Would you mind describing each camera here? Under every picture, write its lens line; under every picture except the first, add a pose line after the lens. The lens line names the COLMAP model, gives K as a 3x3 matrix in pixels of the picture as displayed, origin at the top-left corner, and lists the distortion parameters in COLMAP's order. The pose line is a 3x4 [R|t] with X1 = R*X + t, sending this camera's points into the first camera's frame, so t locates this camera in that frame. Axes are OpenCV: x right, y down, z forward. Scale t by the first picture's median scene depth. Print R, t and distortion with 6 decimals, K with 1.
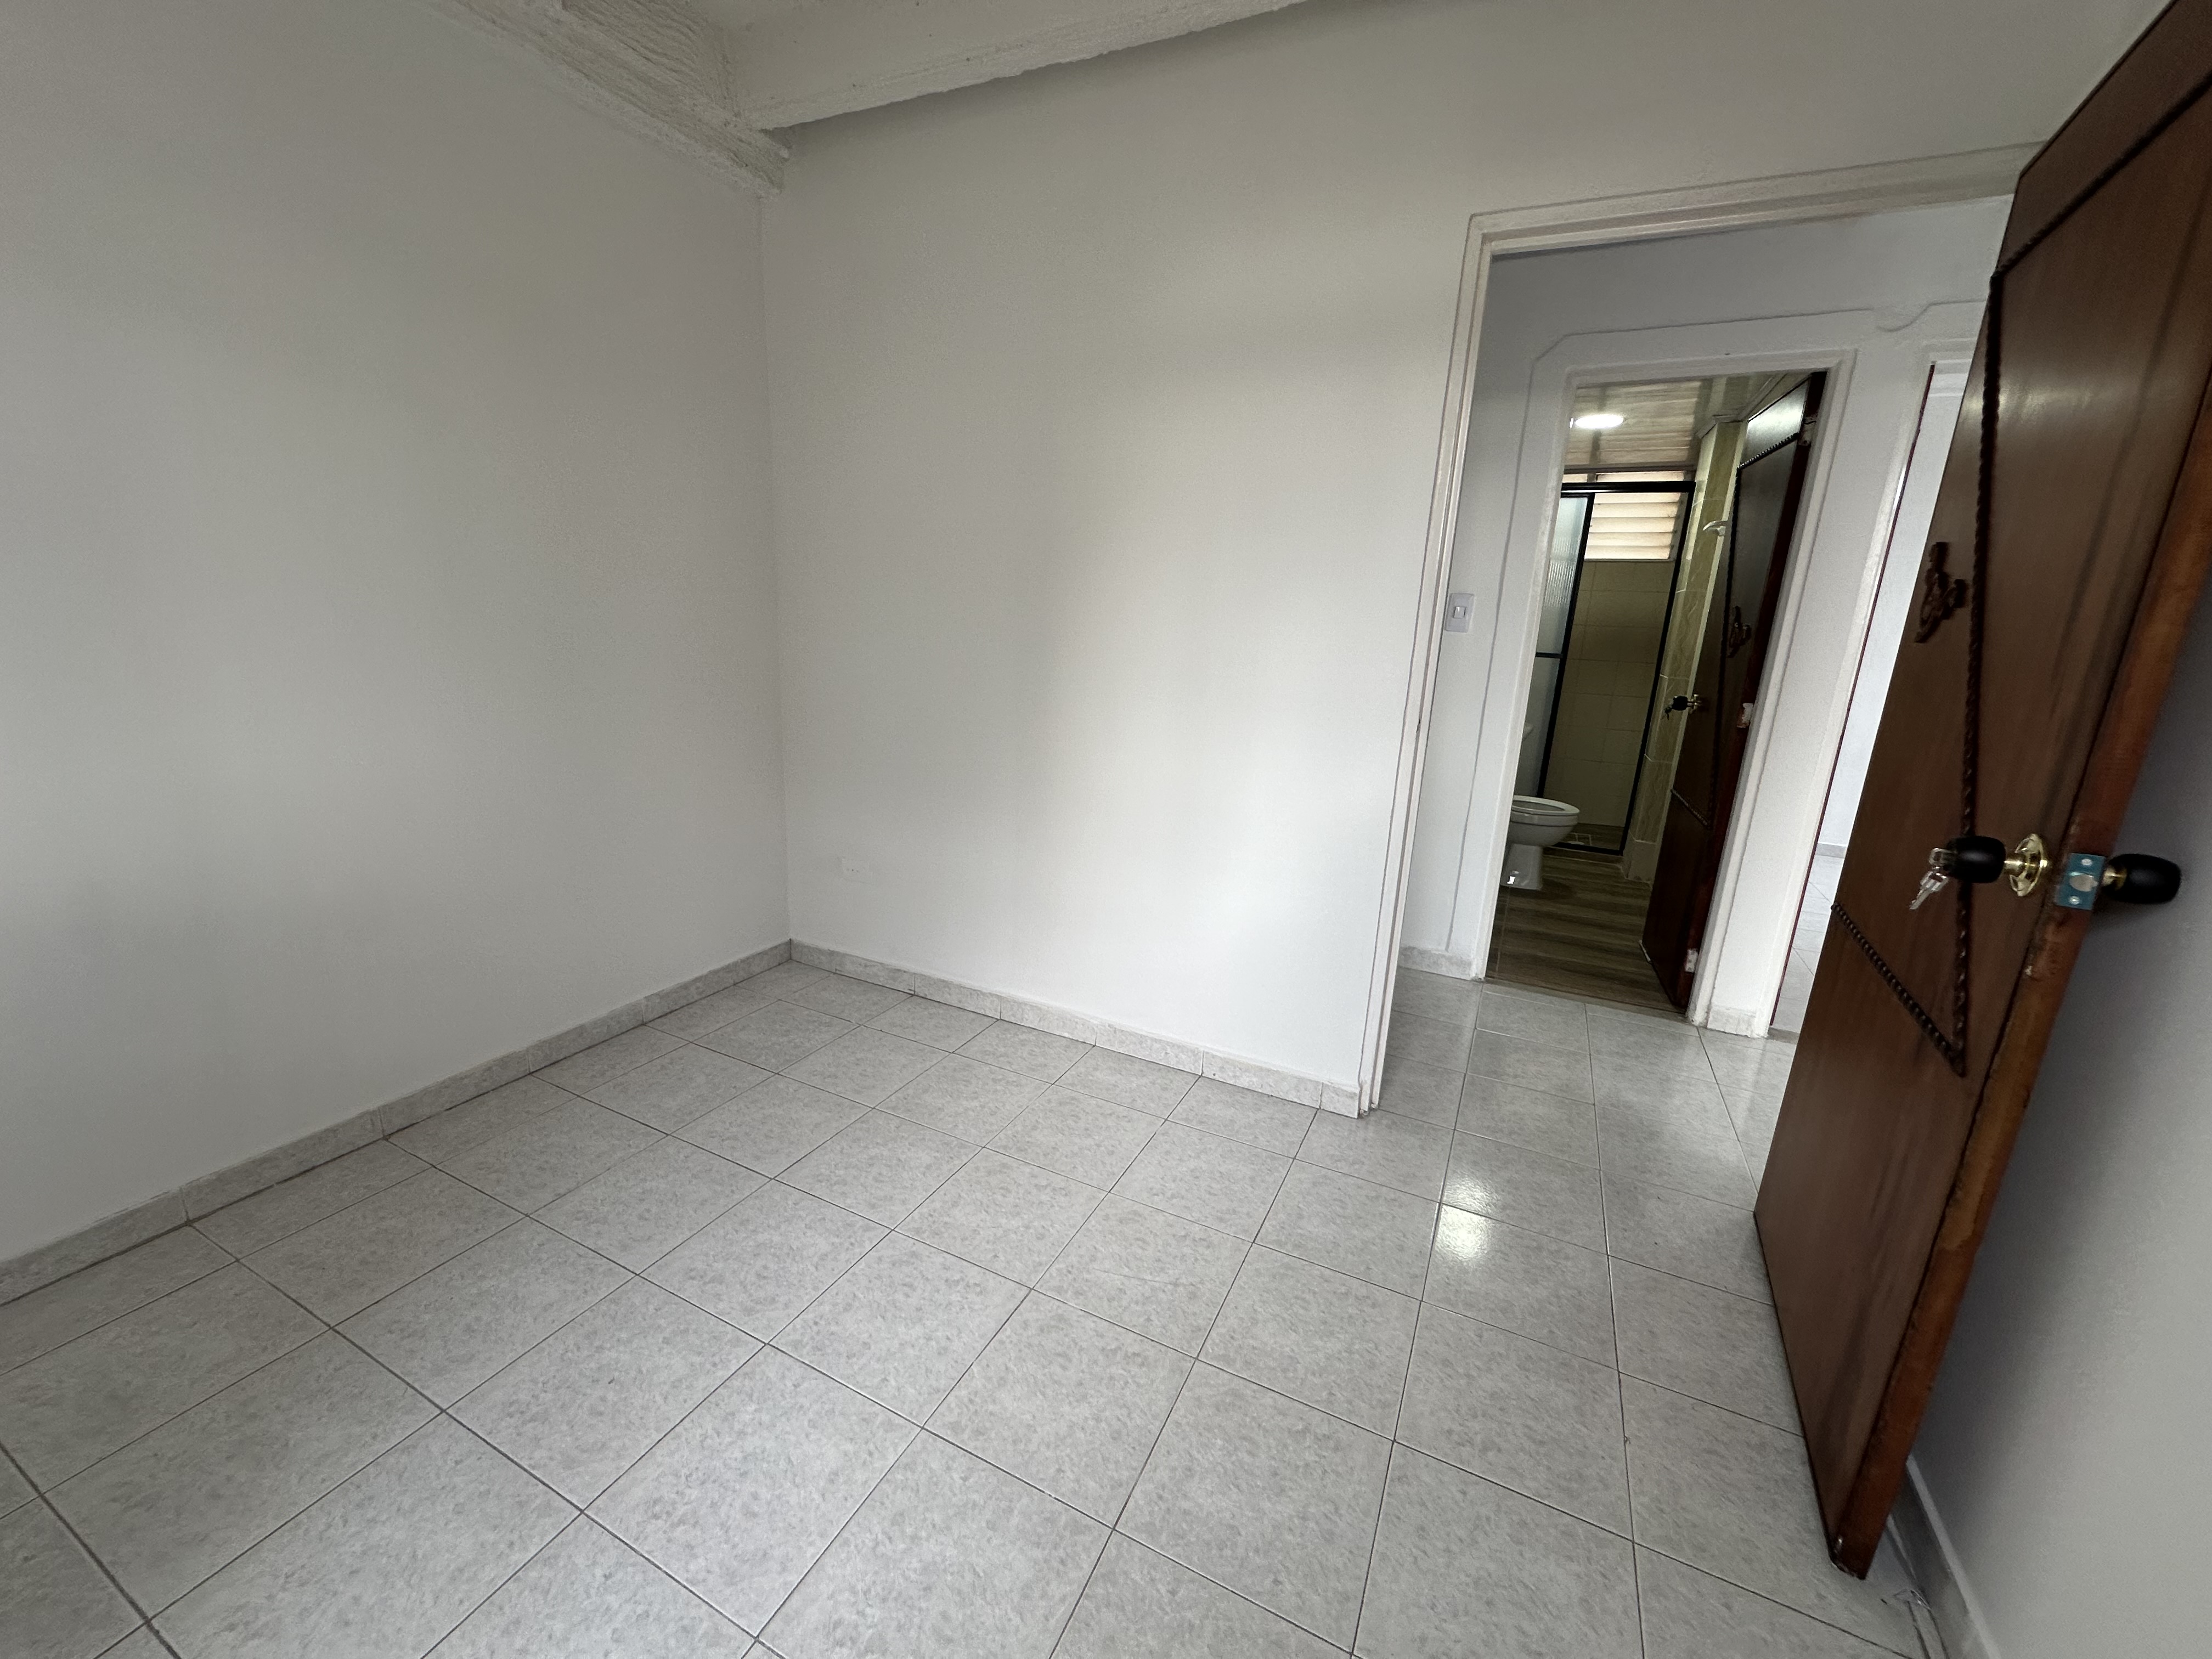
lens RADIAL K [[885.4, 0, 1106.3], [0, 885.4, 827.4], [0, 0, 1]] dist [-0.001572, 0.000456]
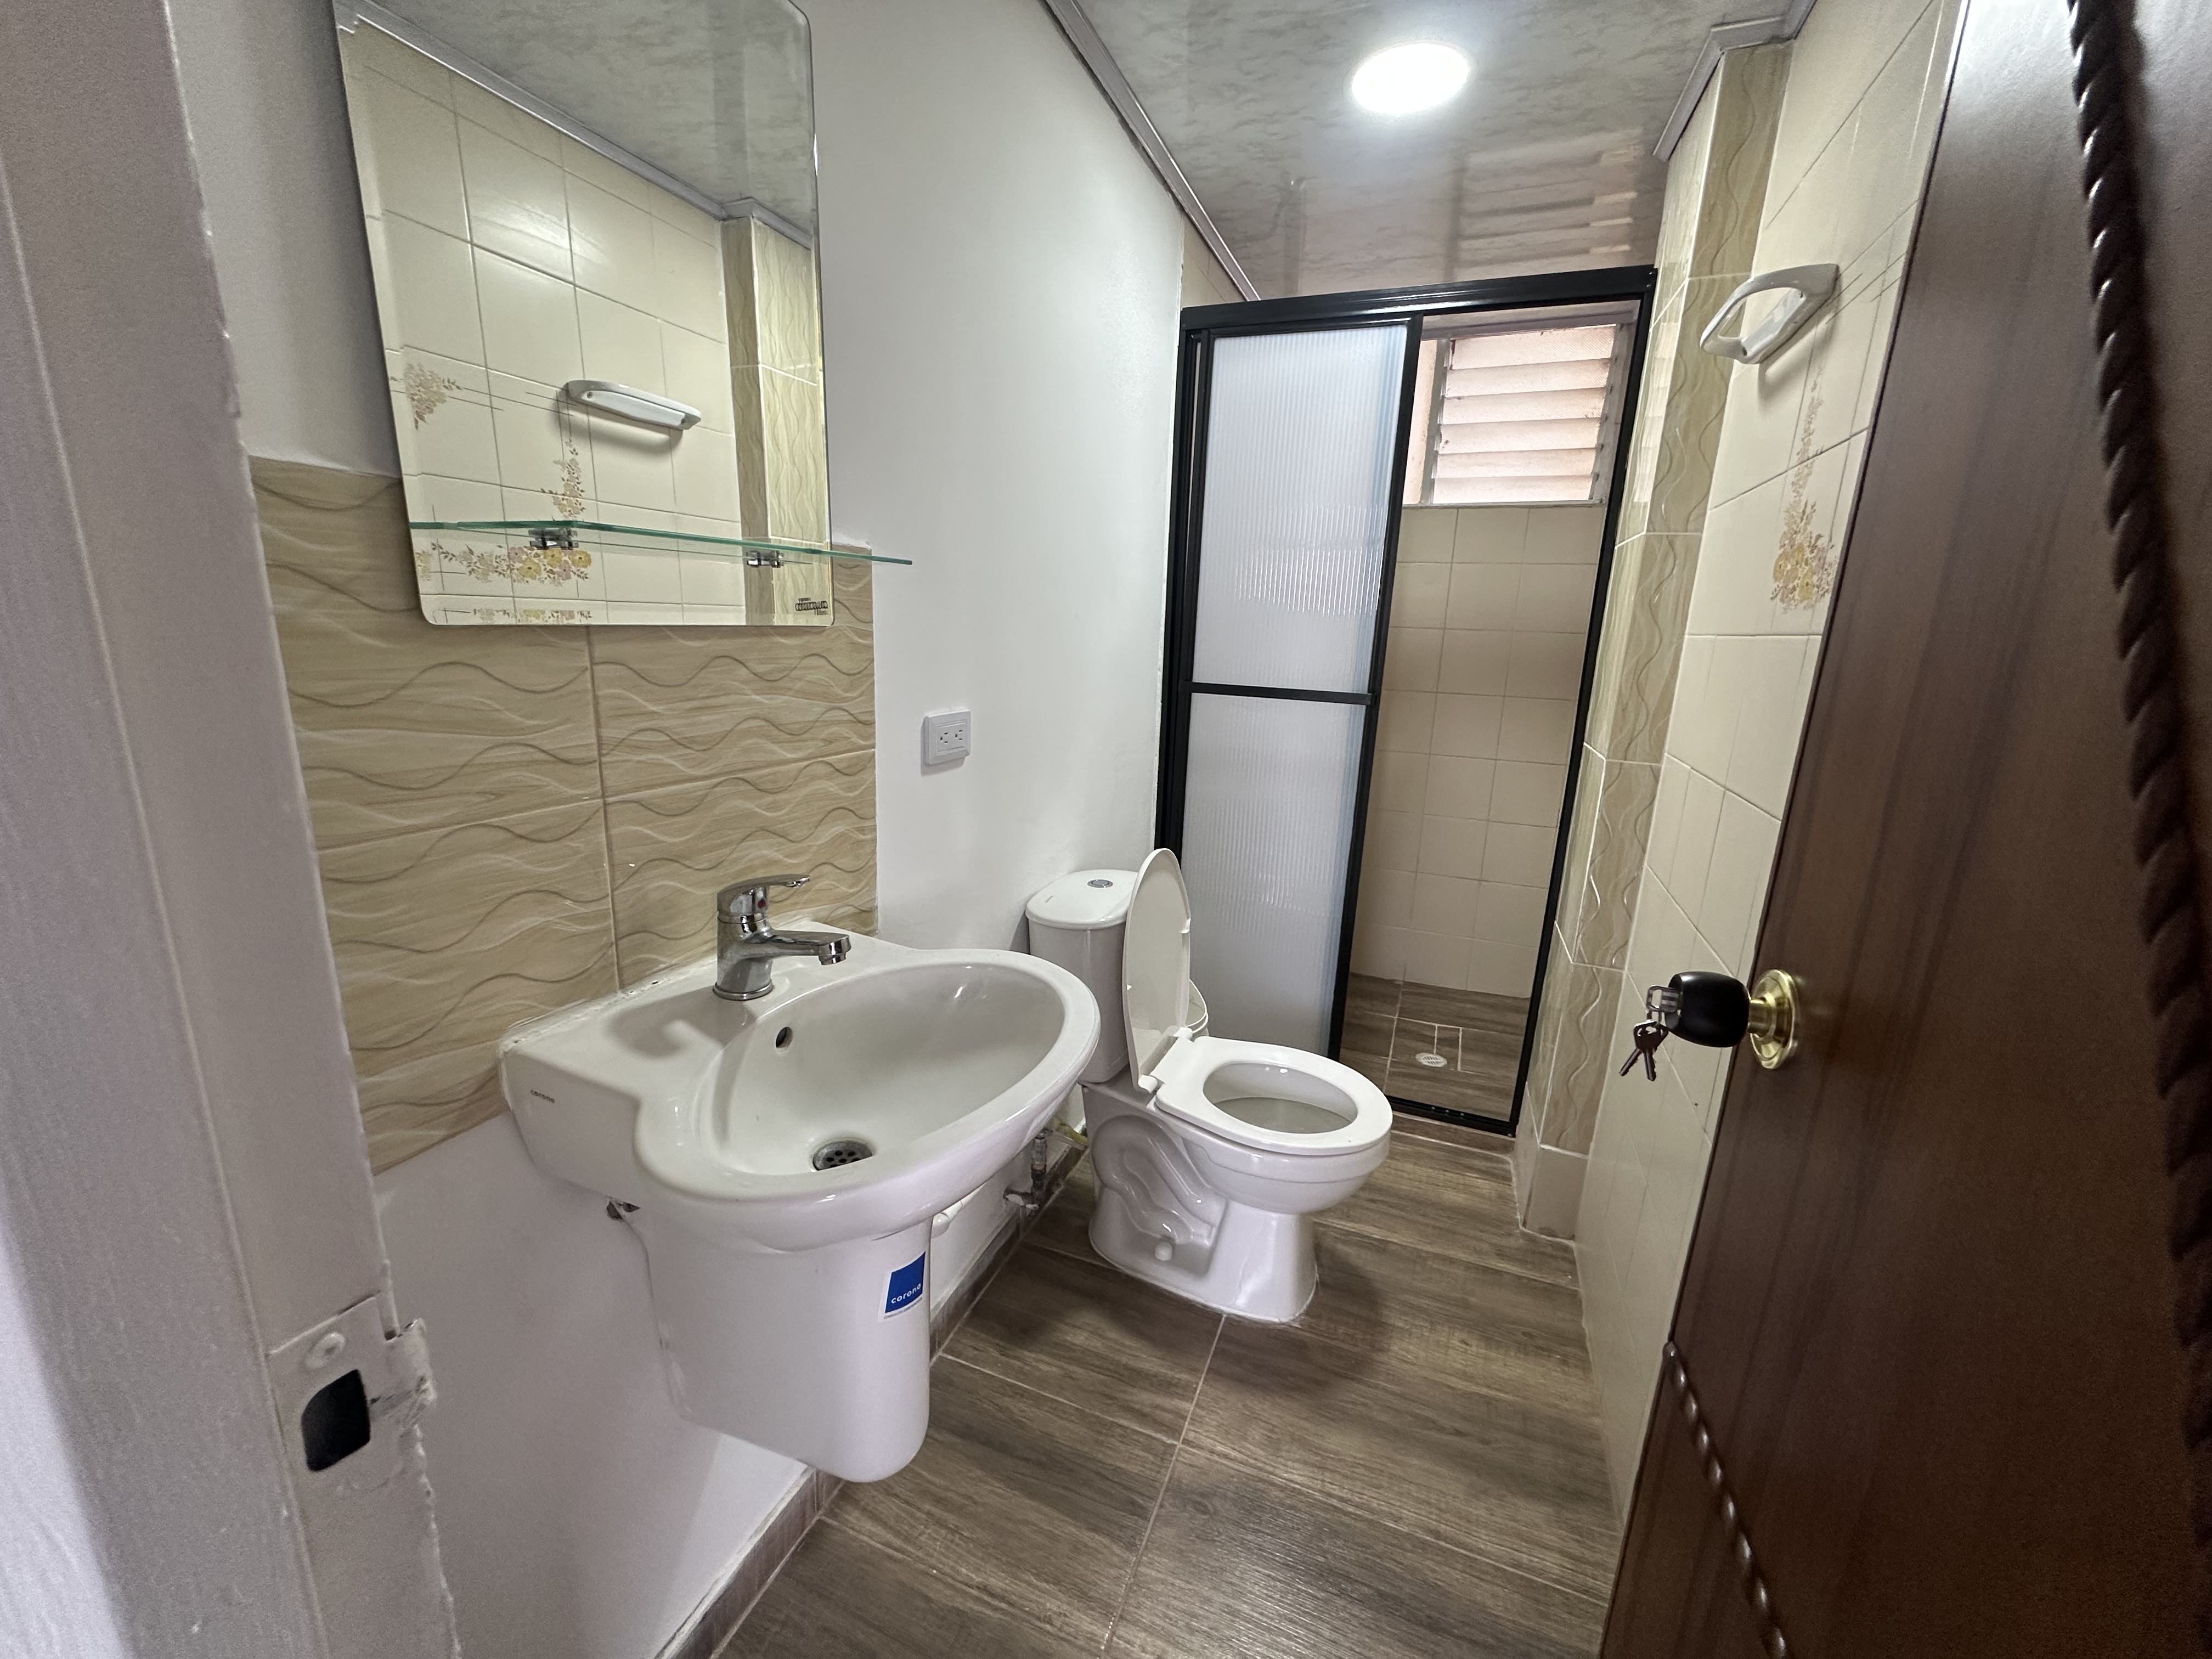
lens RADIAL K [[885.4, 0, 1106.3], [0, 885.4, 827.4], [0, 0, 1]] dist [-0.001572, 0.000456]
pose [[0.997223, -0.025056, 0.070134, 0.354694], [0.025631, 0.999645, -0.007313, -0.131748], [-0.069926, 0.009090, 0.997511, 0.574050]]
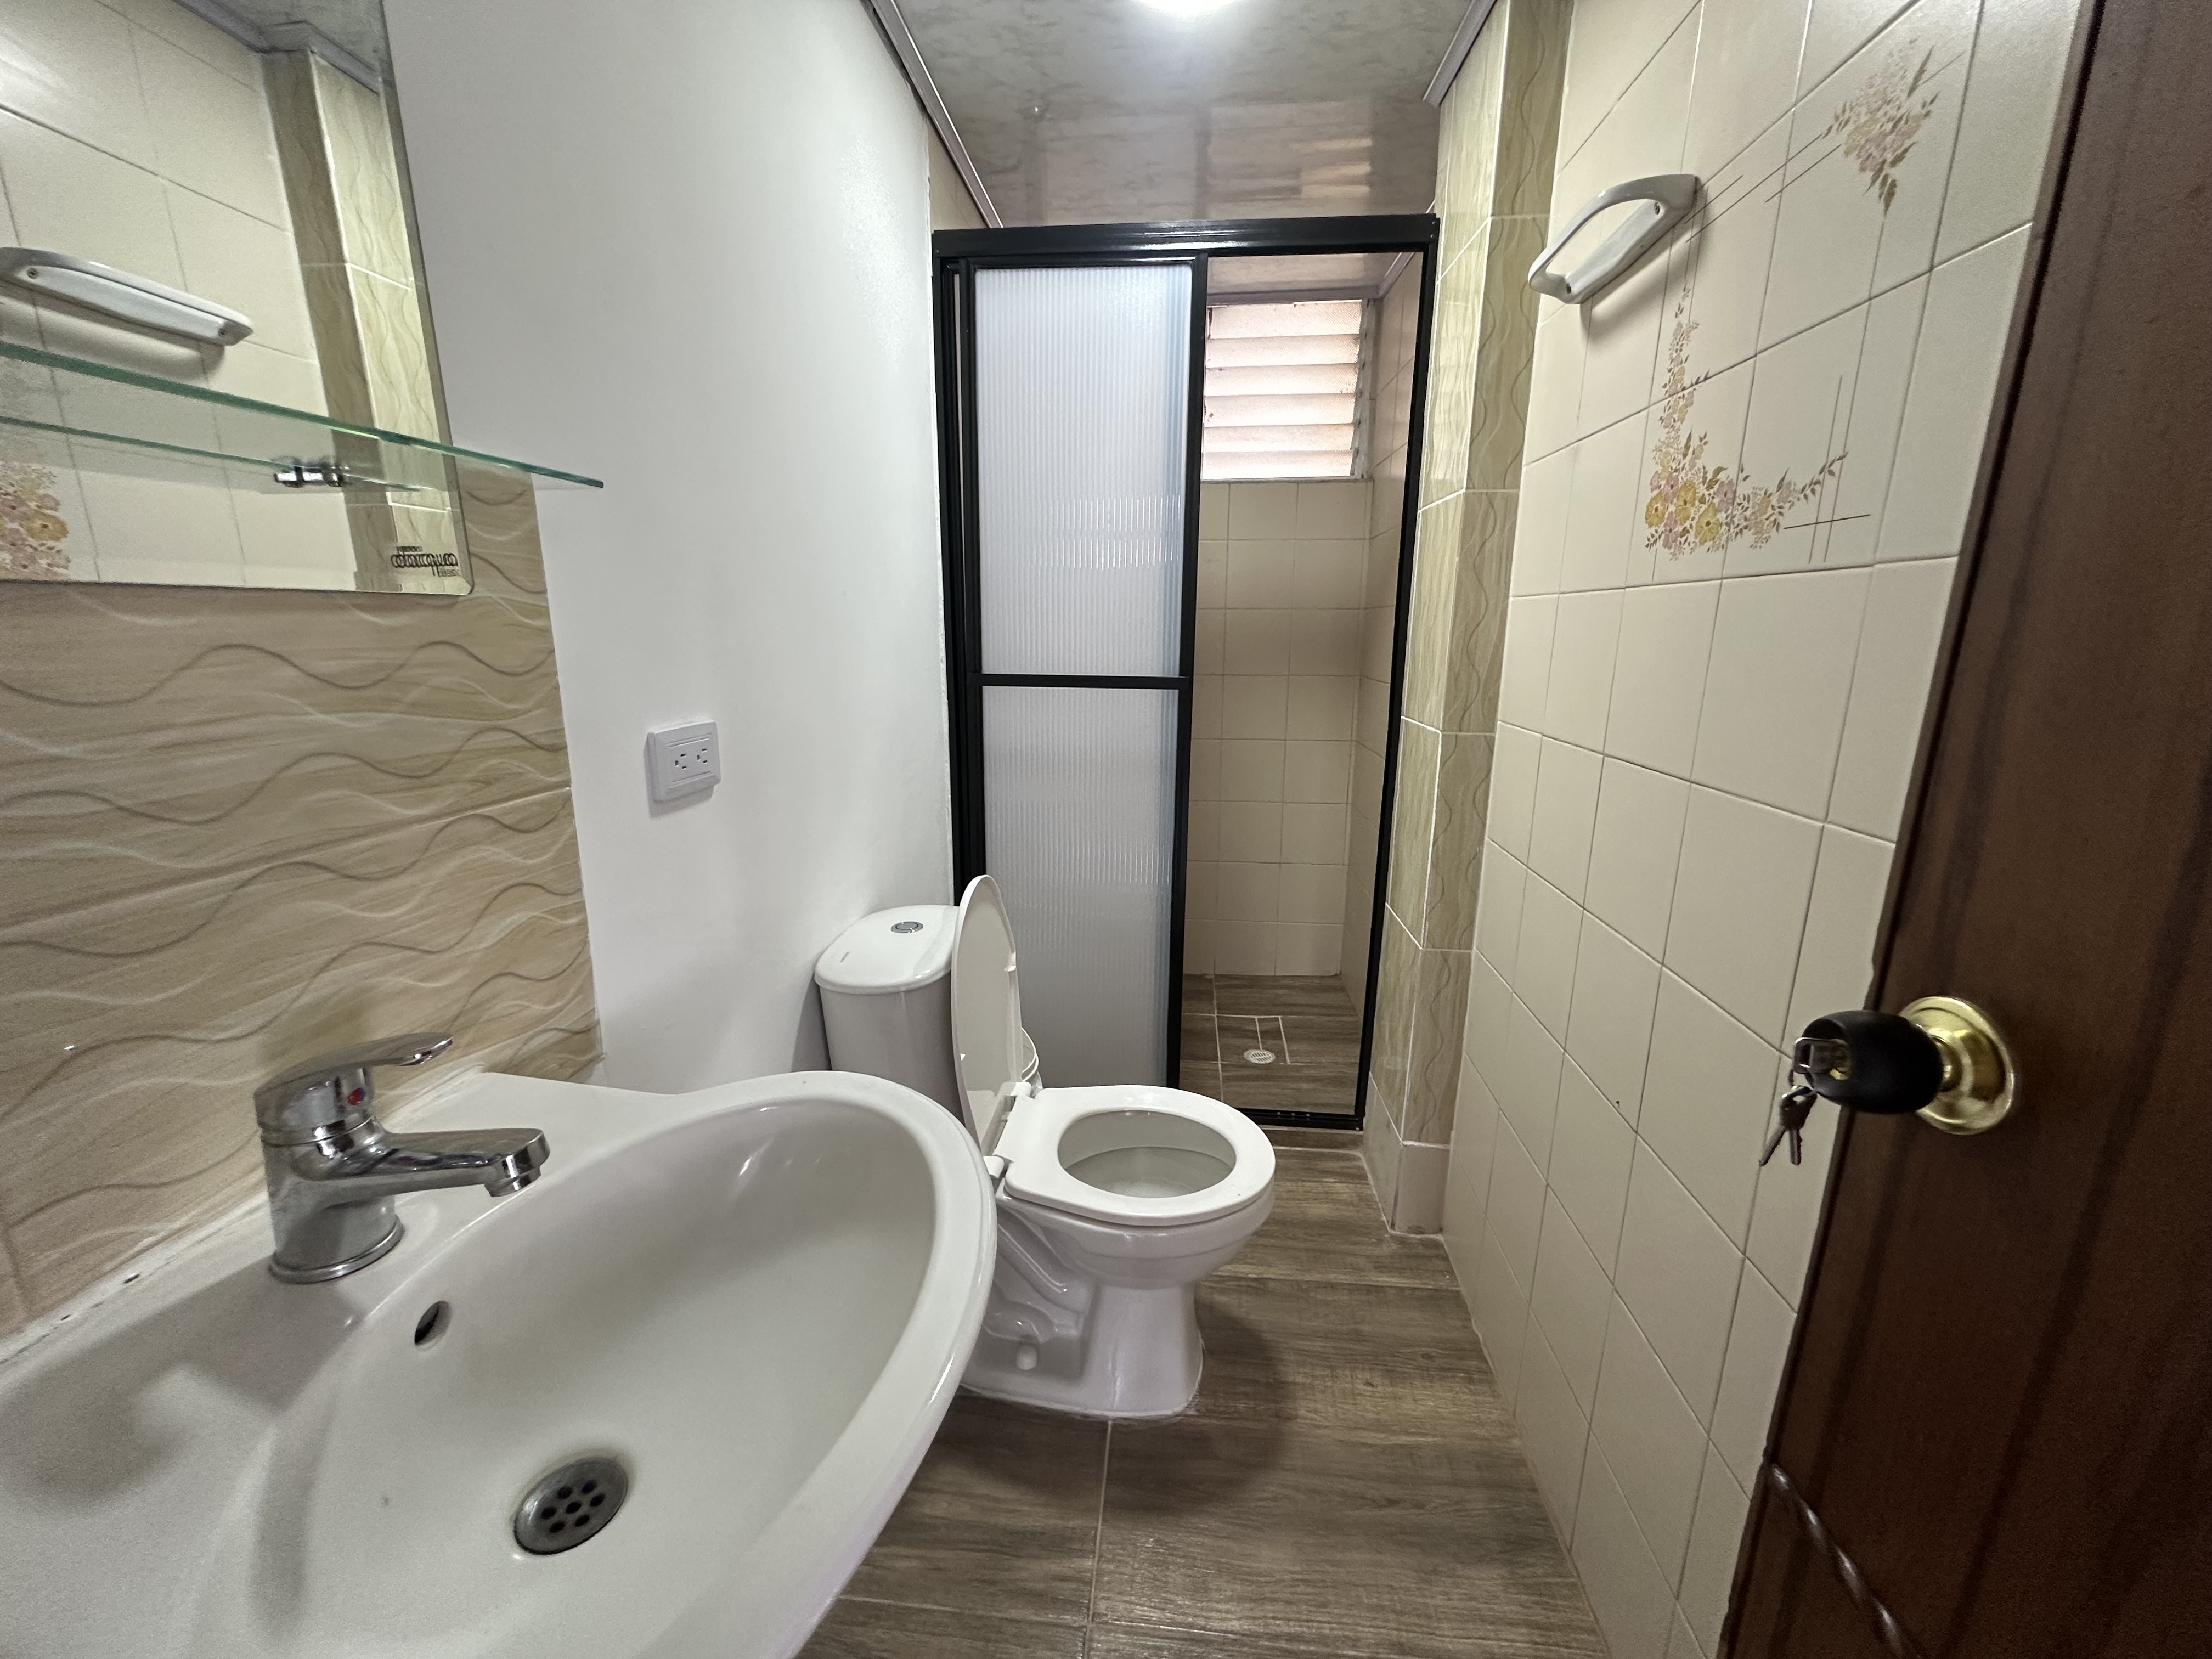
lens RADIAL K [[882.5, 0, 1103.9], [0, 882.5, 827.0], [0, 0, 1]] dist [-0.002196, -0.000102]
pose [[0.935802, -0.116521, 0.332711, 0.344623], [0.118564, 0.992844, 0.014230, -0.140889], [-0.331989, 0.026131, 0.942921, 0.642763]]
